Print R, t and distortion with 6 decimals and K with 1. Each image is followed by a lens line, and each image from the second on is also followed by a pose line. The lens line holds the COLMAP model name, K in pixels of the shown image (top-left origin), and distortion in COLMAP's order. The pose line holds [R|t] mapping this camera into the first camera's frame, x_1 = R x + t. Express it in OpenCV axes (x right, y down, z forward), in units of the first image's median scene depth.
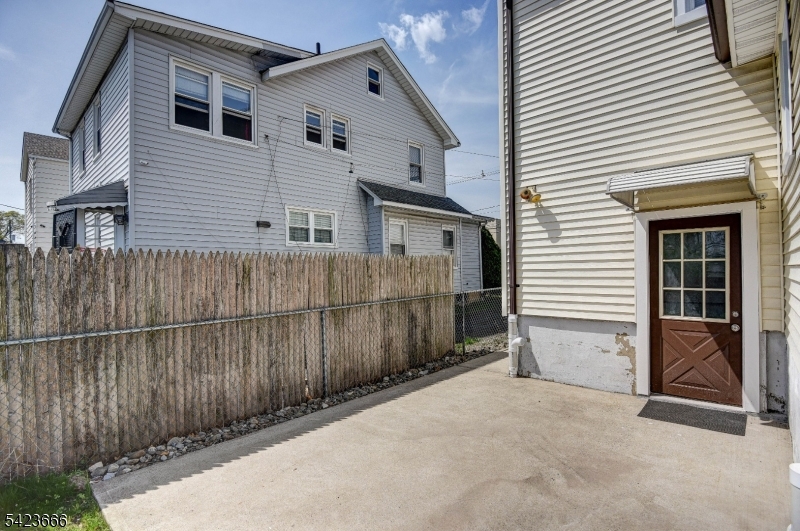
lens RADIAL K [[412.0, 0, 404.2], [0, 412.0, 269.3], [0, 0, 1]] dist [-0.001502, -0.009252]
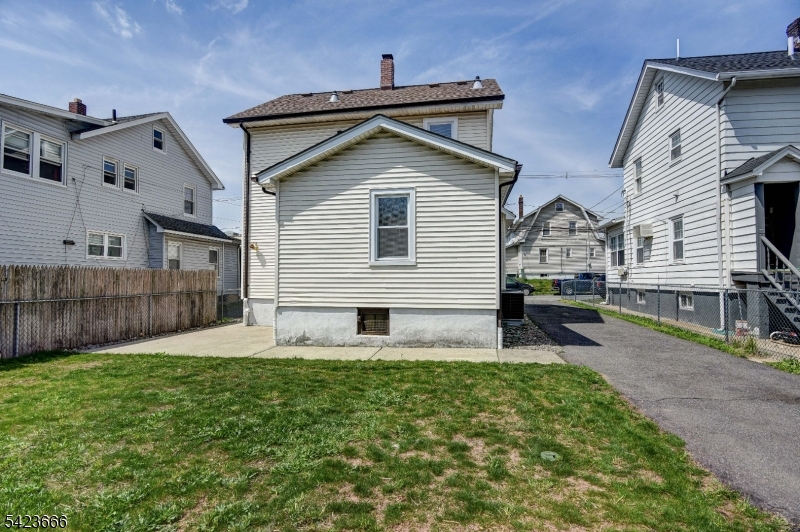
lens RADIAL K [[412.0, 0, 404.2], [0, 412.0, 269.8], [0, 0, 1]] dist [-0.001502, -0.009252]
pose [[0.852964, 0.030587, 0.521073, -0.090216], [-0.016855, 0.999375, -0.031073, 0.005372], [-0.521698, 0.017722, 0.852946, -0.713365]]
